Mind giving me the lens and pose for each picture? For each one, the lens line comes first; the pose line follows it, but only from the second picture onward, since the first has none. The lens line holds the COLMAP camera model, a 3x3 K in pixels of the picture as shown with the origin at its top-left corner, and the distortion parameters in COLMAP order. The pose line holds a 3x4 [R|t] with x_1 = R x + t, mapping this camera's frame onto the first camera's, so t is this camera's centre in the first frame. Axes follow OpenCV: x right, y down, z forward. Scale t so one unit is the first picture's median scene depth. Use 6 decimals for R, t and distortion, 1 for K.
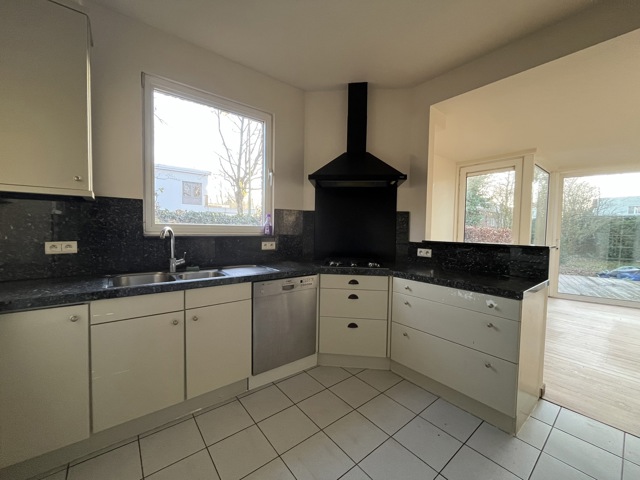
lens RADIAL K [[259.2, 0, 322.0], [0, 259.2, 239.5], [0, 0, 1]] dist [-0.000744, -0.000229]
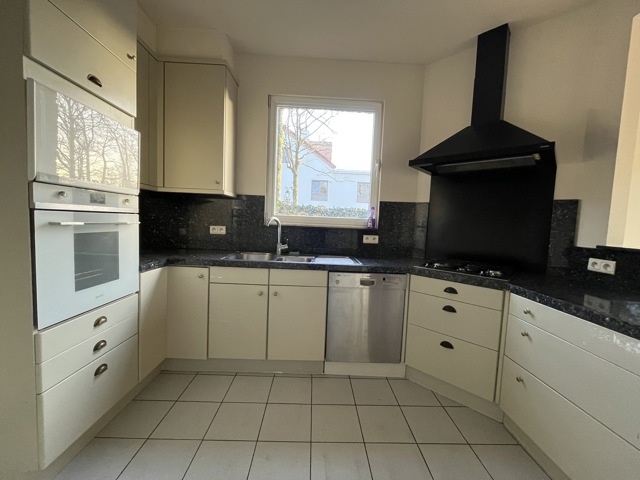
lens RADIAL K [[259.2, 0, 322.0], [0, 259.2, 239.5], [0, 0, 1]] dist [-0.000744, -0.000229]
pose [[0.795282, 0.058863, -0.603375, 0.281604], [-0.054474, 0.998188, 0.025579, 0.011324], [0.603787, 0.012525, 0.797047, 0.136657]]
